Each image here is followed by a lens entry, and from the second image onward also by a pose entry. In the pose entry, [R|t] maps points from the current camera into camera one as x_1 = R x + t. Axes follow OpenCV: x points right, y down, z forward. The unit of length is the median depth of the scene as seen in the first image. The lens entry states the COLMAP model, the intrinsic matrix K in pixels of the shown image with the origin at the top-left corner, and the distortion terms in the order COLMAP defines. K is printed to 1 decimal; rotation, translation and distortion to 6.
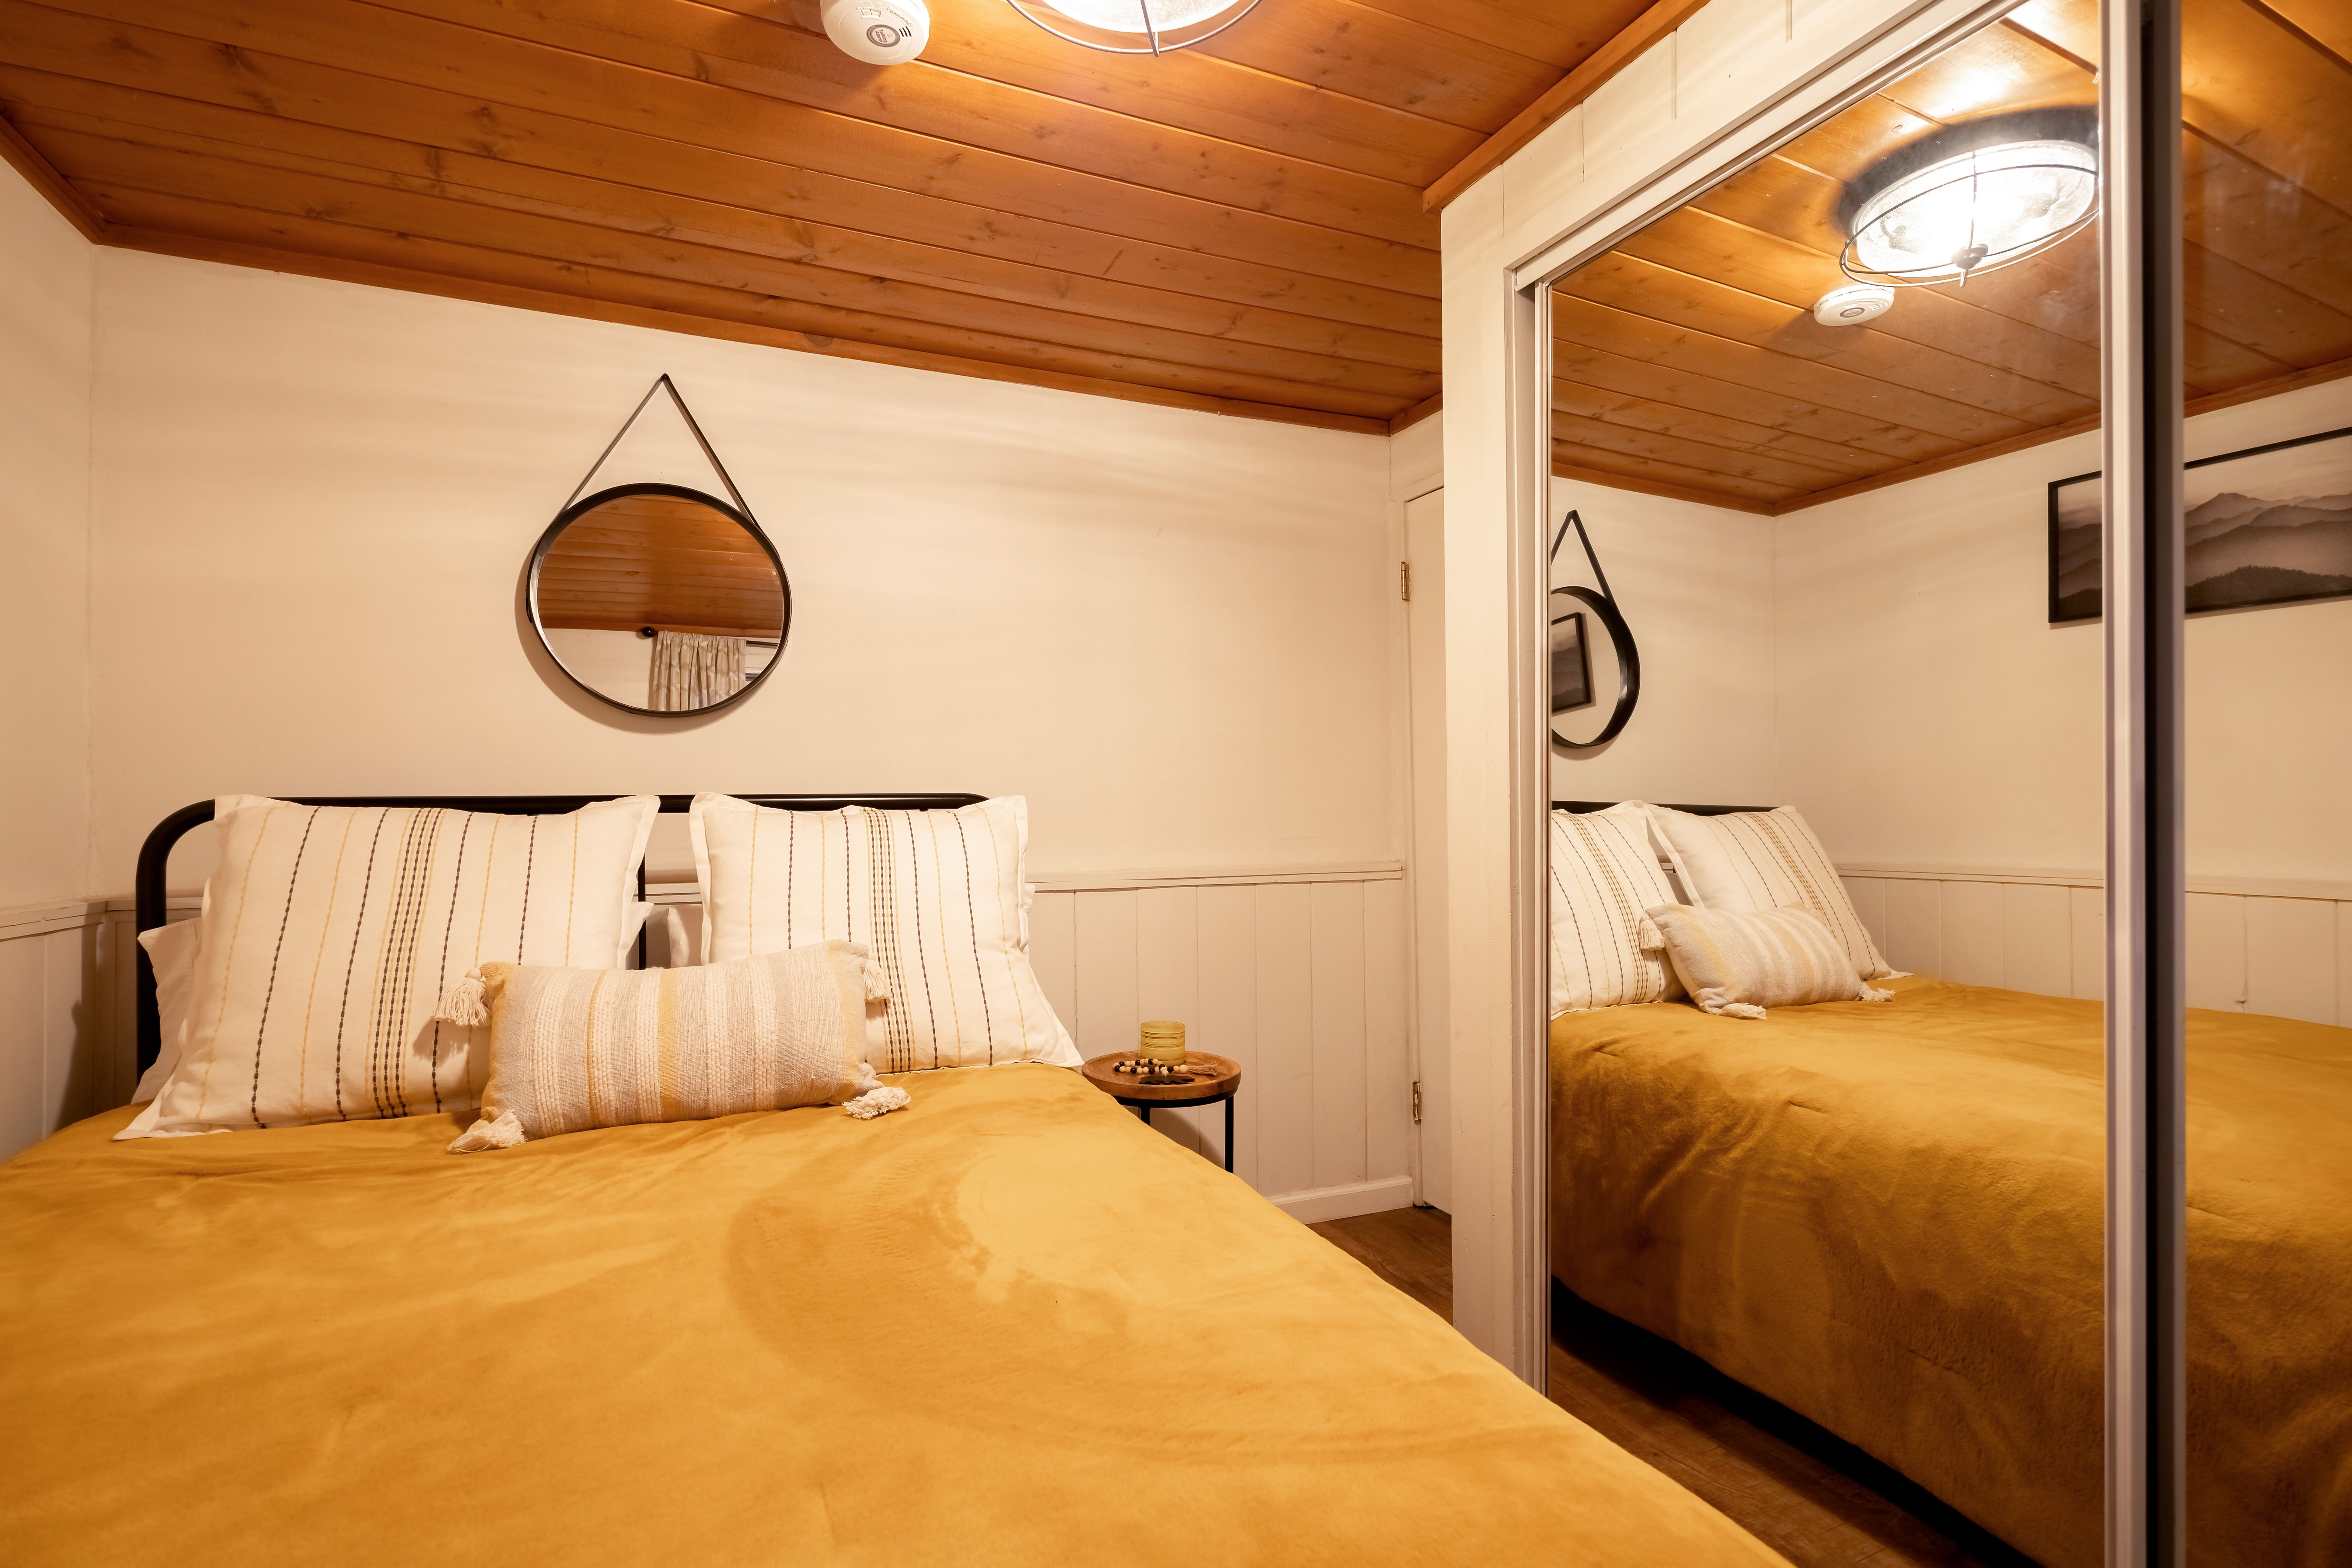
lens RADIAL K [[1083.8, 0, 1179.3], [0, 1083.8, 790.3], [0, 0, 1]] dist [-0.003718, 0.000185]
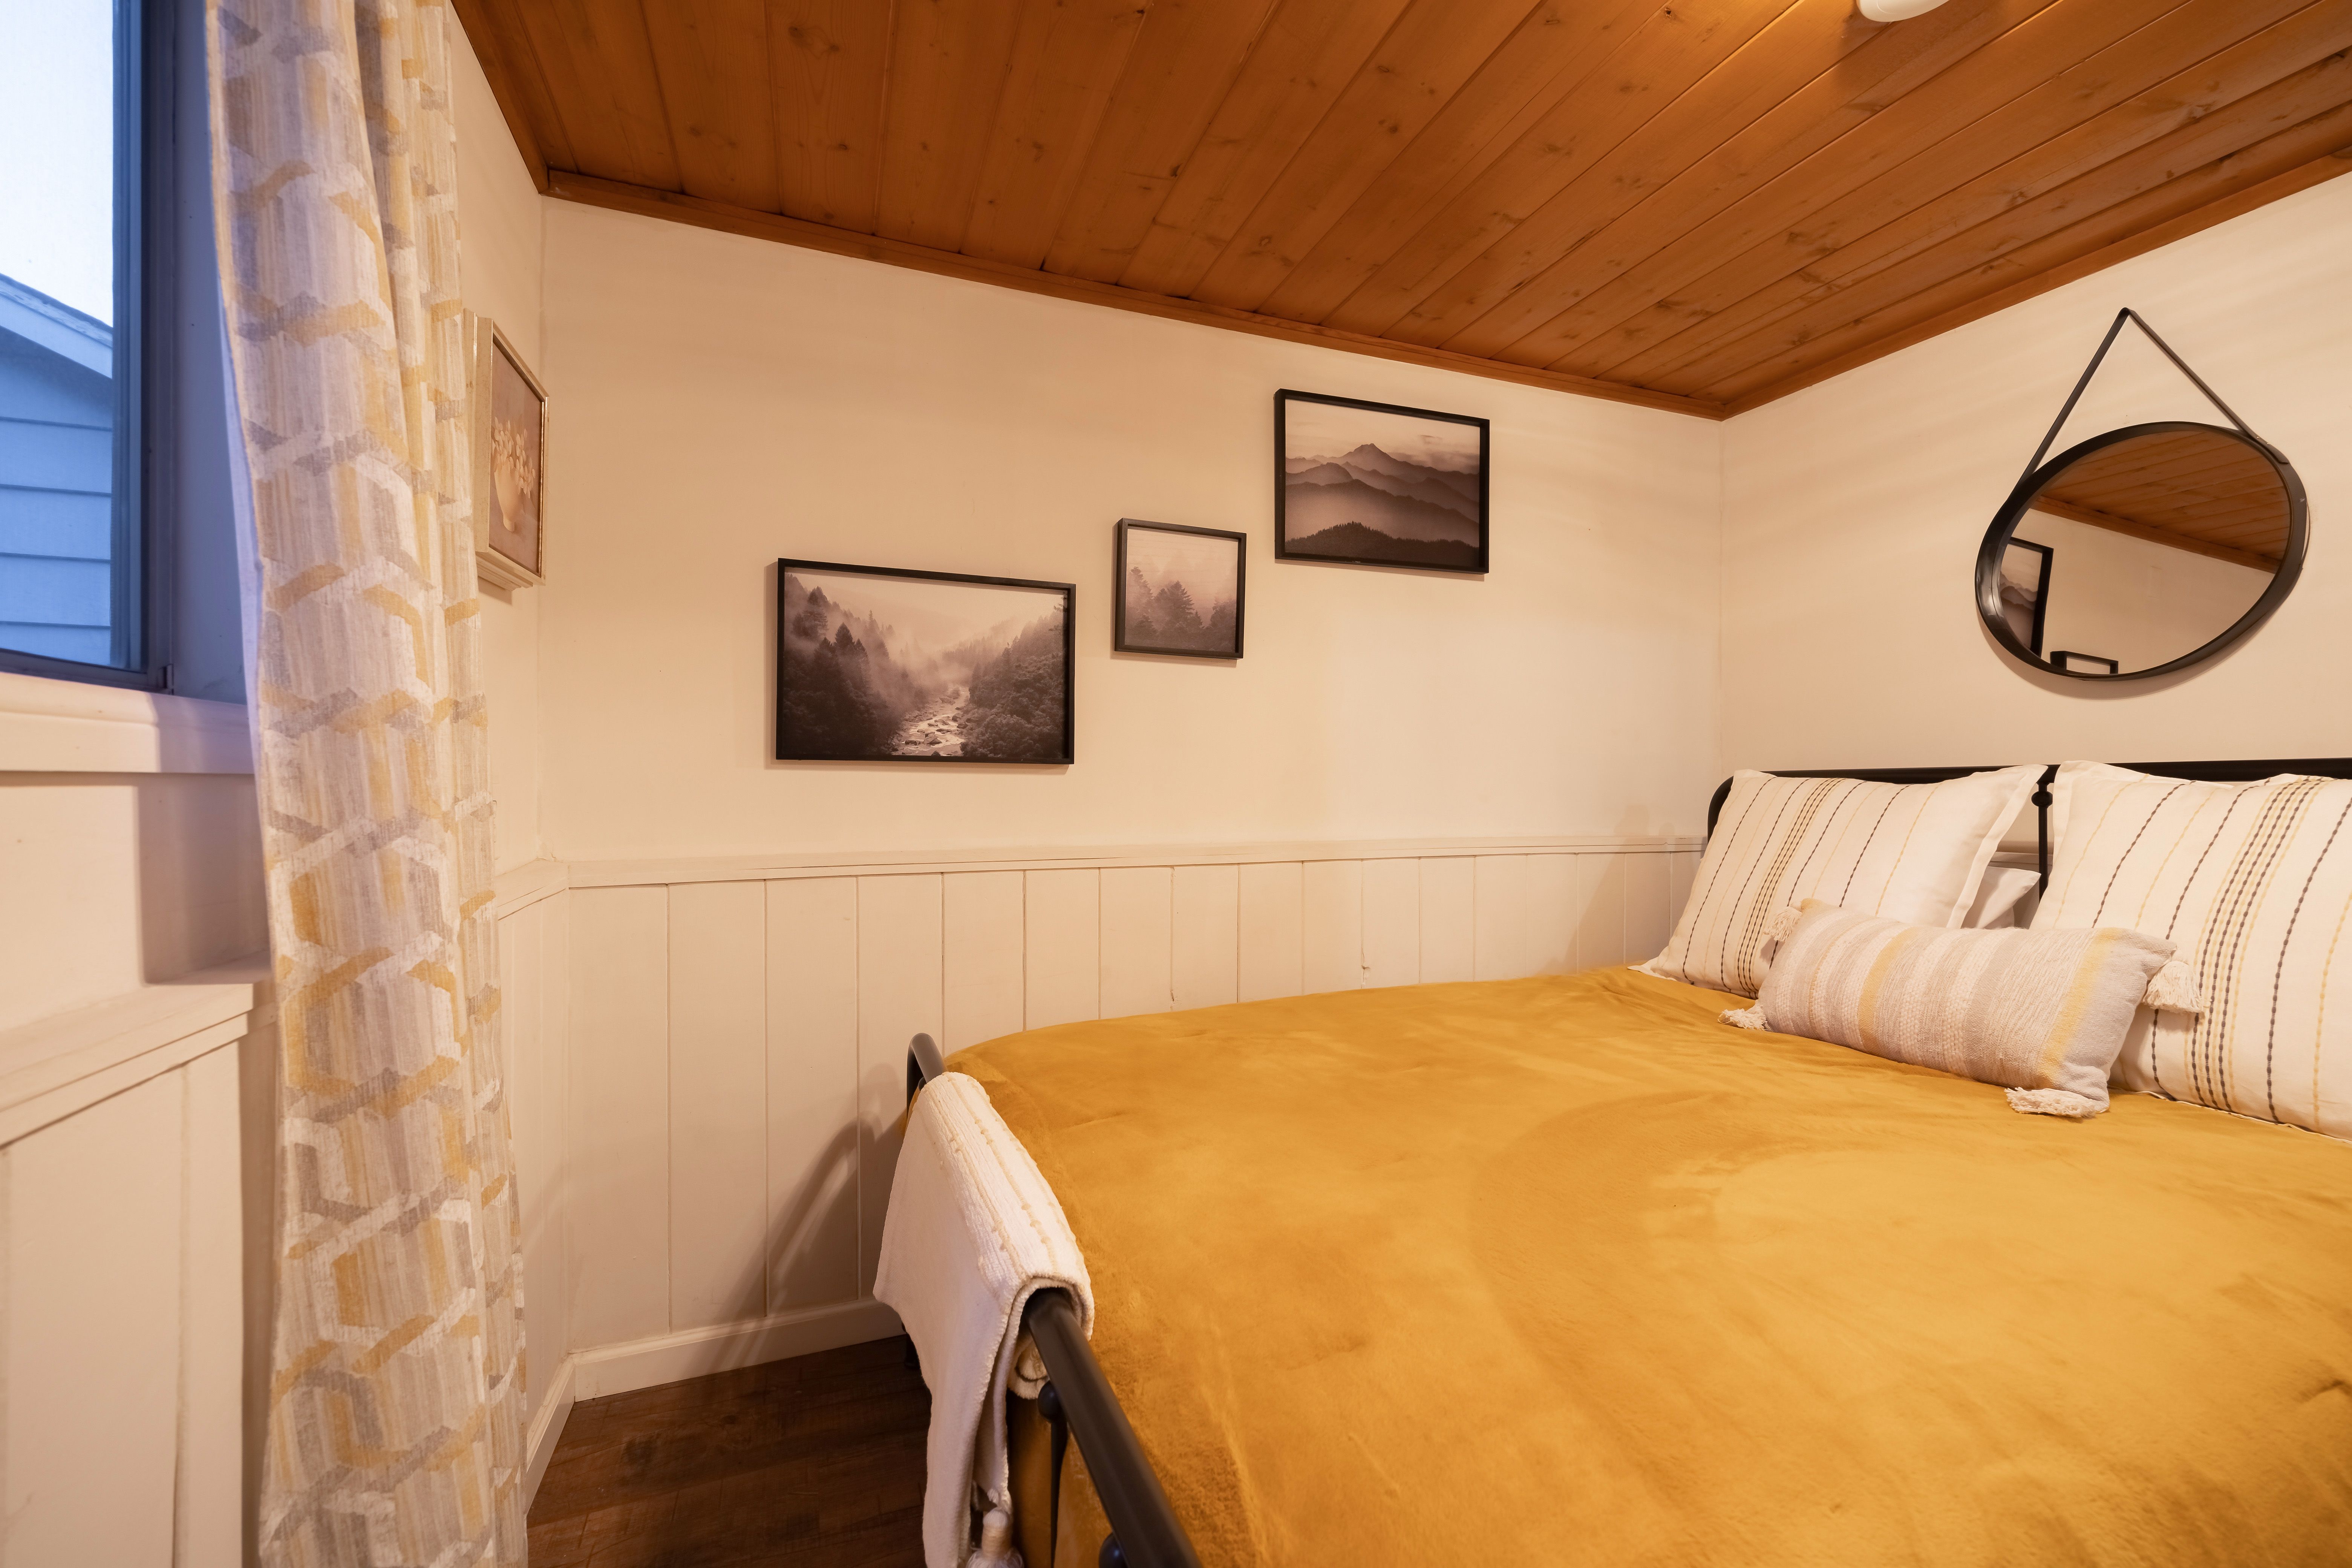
lens RADIAL K [[976.4, 0, 1172.9], [0, 976.4, 782.6], [0, 0, 1]] dist [0.002340, 0.000023]
pose [[-0.046287, 0.001867, -0.998926, 0.568344], [0.016045, 0.999871, 0.001125, 0.009257], [0.998799, -0.015975, -0.046311, 0.315321]]
